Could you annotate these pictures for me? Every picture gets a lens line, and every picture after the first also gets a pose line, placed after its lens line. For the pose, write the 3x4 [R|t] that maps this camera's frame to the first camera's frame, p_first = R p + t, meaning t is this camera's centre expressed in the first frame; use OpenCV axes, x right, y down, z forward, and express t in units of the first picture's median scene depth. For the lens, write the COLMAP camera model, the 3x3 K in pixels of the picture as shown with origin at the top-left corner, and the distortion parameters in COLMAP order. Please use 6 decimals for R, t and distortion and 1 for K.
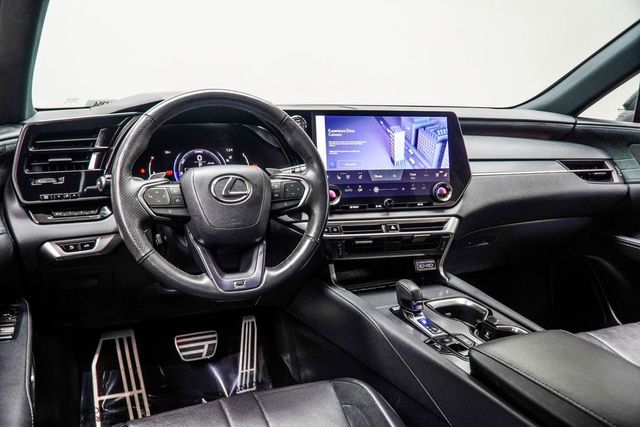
lens RADIAL K [[581.1, 0, 320.8], [0, 581.1, 199.4], [0, 0, 1]] dist [-0.012449, 0.031695]
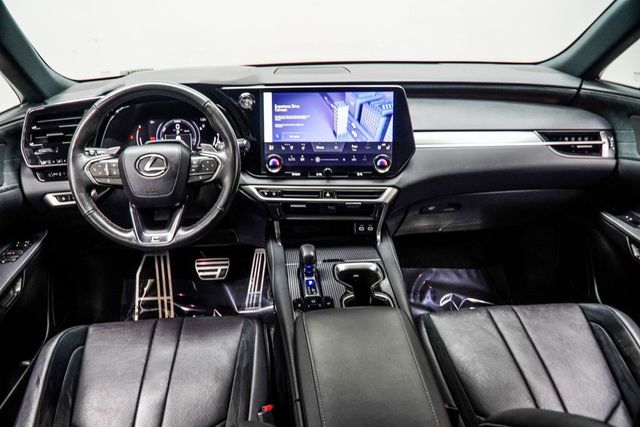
lens RADIAL K [[581.1, 0, 322.9], [0, 581.1, 210.3], [0, 0, 1]] dist [-0.012449, 0.031695]
pose [[0.933543, 0.091017, -0.346718, 0.498020], [-0.024826, 0.981322, 0.190762, -0.133563], [0.357605, -0.169477, 0.918366, -0.046523]]
